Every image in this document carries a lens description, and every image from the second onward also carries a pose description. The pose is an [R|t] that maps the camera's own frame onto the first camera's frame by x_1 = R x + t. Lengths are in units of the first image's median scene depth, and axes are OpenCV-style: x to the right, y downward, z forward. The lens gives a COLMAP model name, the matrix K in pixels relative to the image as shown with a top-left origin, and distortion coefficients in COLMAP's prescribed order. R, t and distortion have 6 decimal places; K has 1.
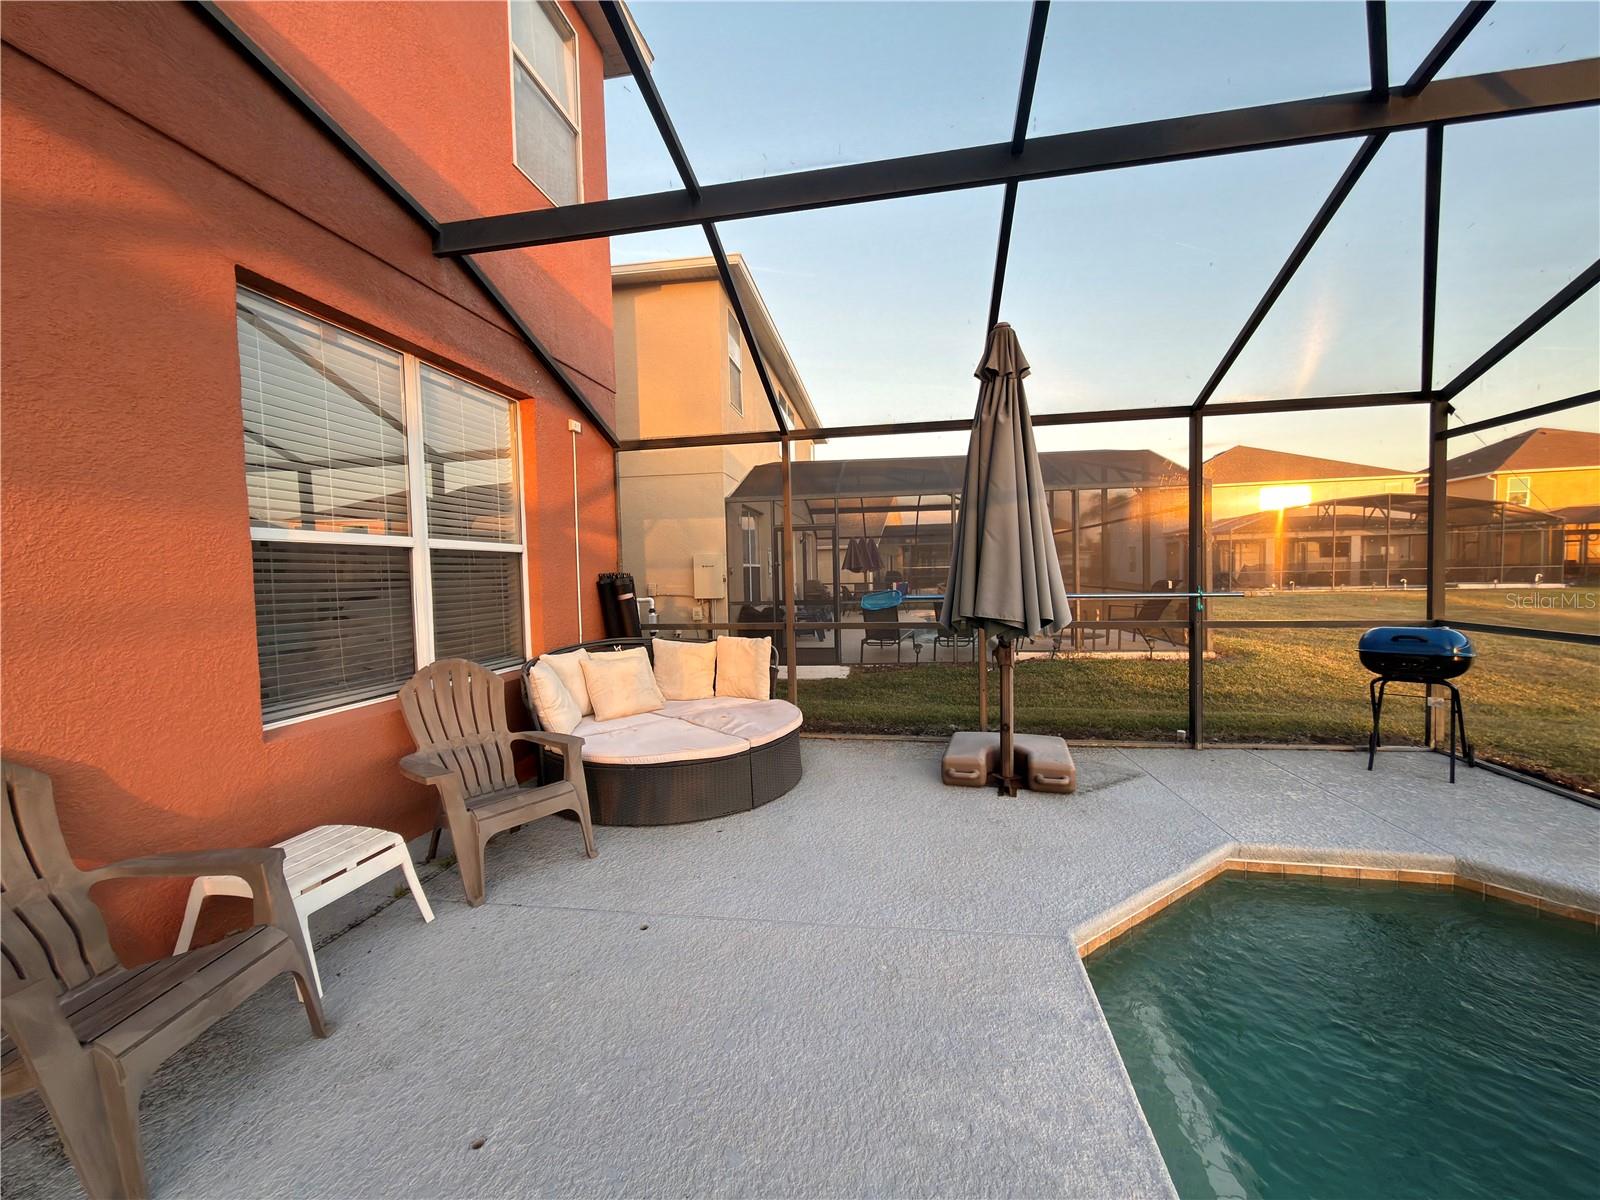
lens RADIAL K [[630.7, 0, 800.0], [0, 630.7, 600.0], [0, 0, 1]] dist [0.002245, 0.000103]
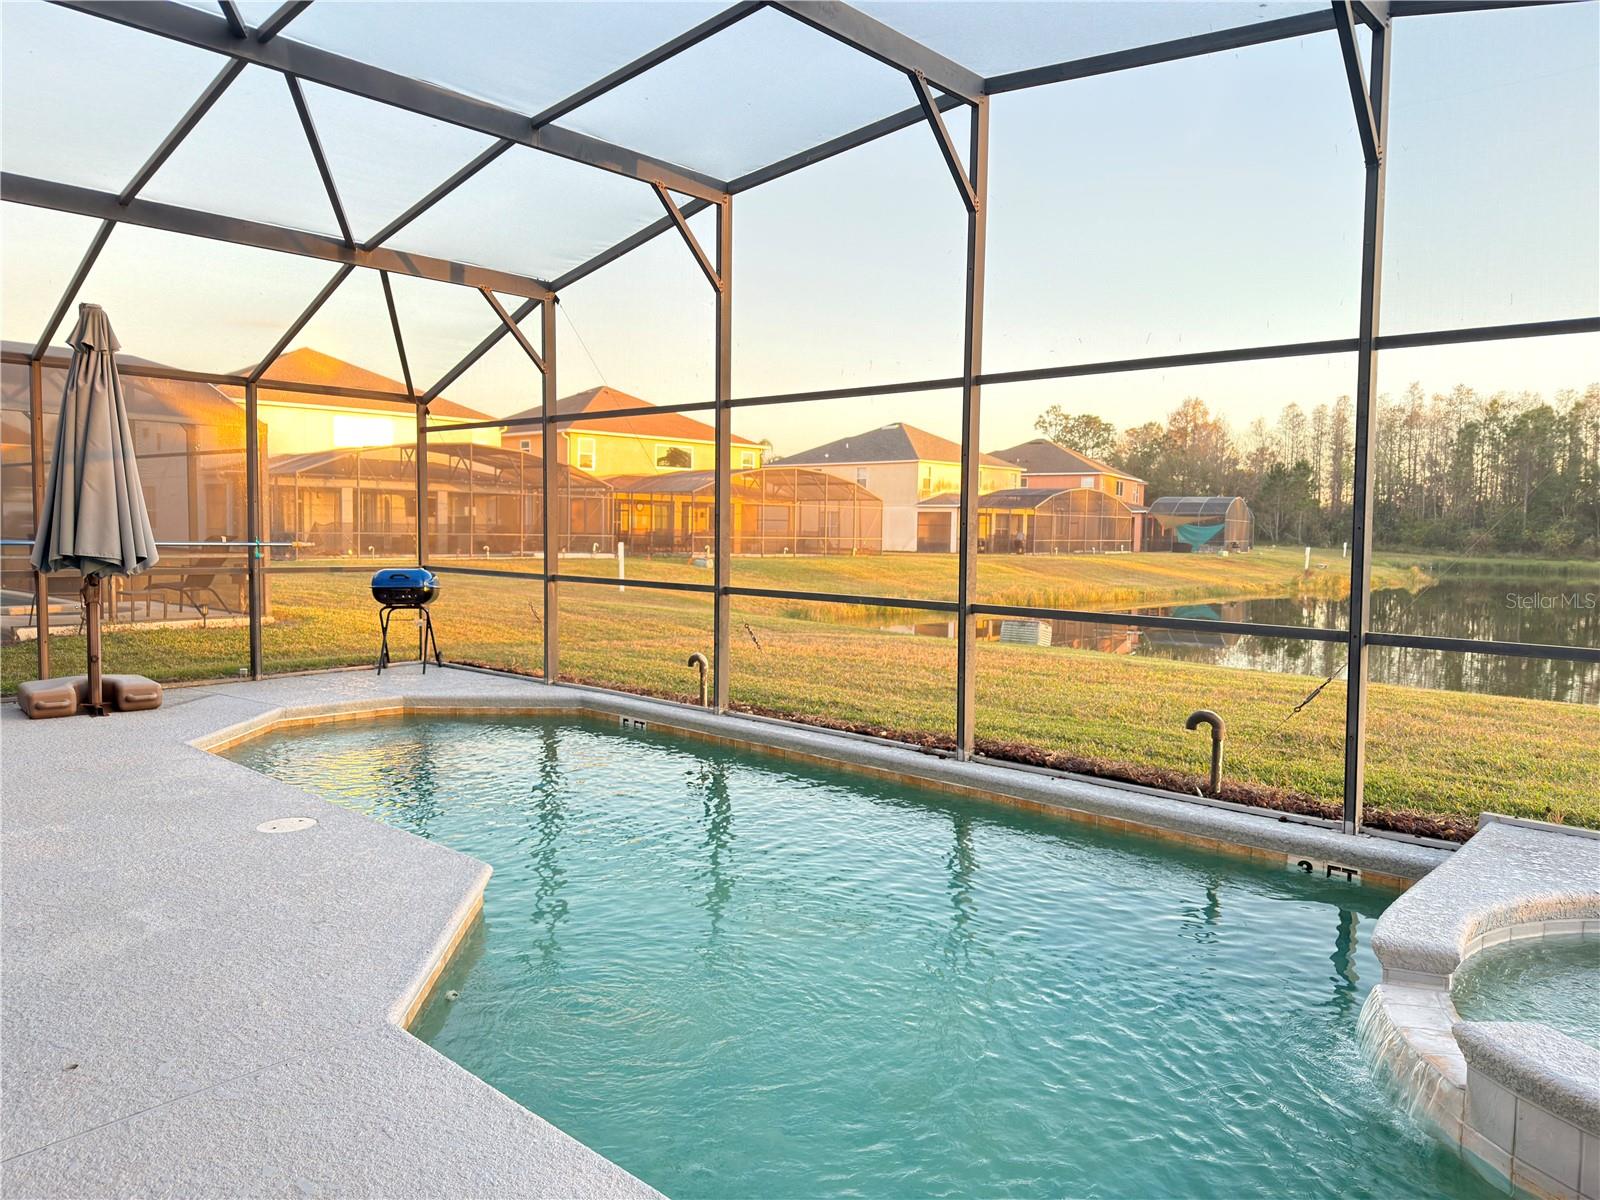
lens RADIAL K [[1104.9, 0, 805.0], [0, 1104.9, 597.9], [0, 0, 1]] dist [0.102297, -0.169312]
pose [[0.523428, -0.023471, 0.851747, -0.507074], [0.010334, 0.999722, 0.021198, 0.048732], [-0.852007, -0.002294, 0.523525, -0.796375]]
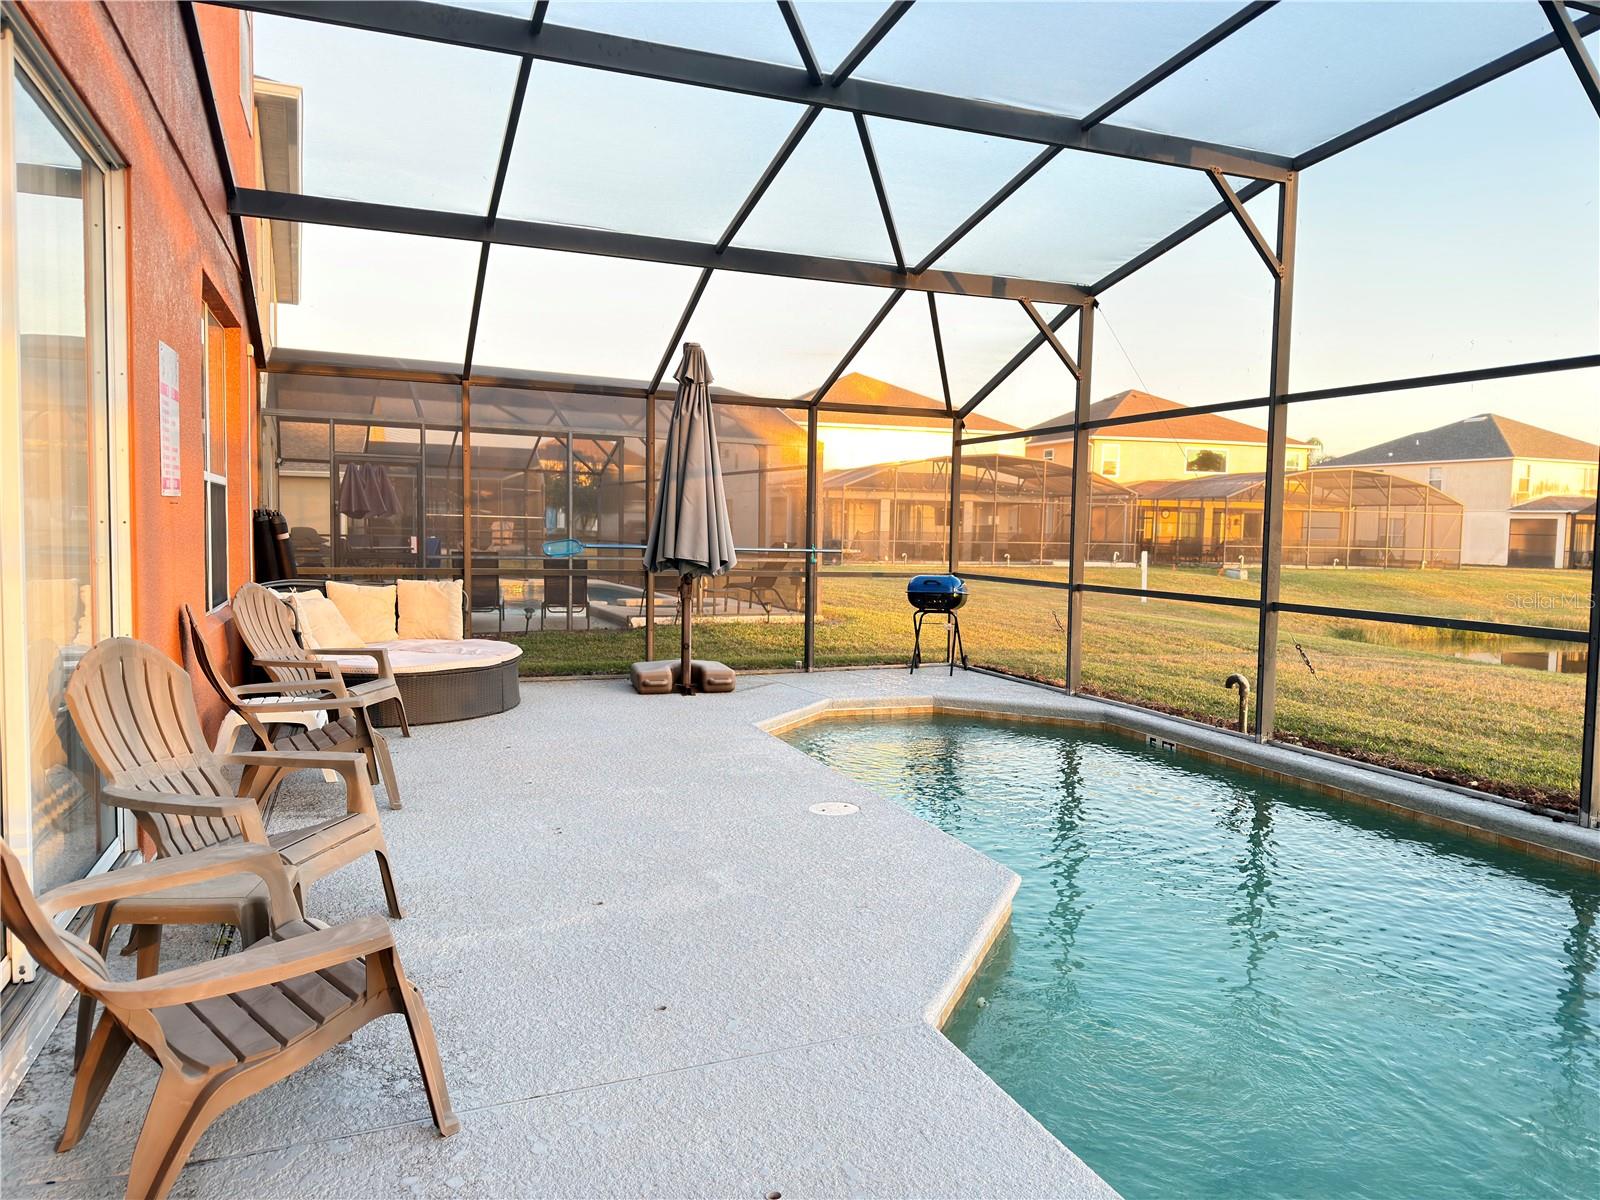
lens RADIAL K [[1104.9, 0, 805.0], [0, 1104.9, 597.9], [0, 0, 1]] dist [0.102297, -0.169312]
pose [[0.845835, 0.004644, 0.533425, -0.501340], [-0.014895, 0.999778, 0.014914, 0.047321], [-0.533237, -0.020560, 0.845716, -0.773143]]
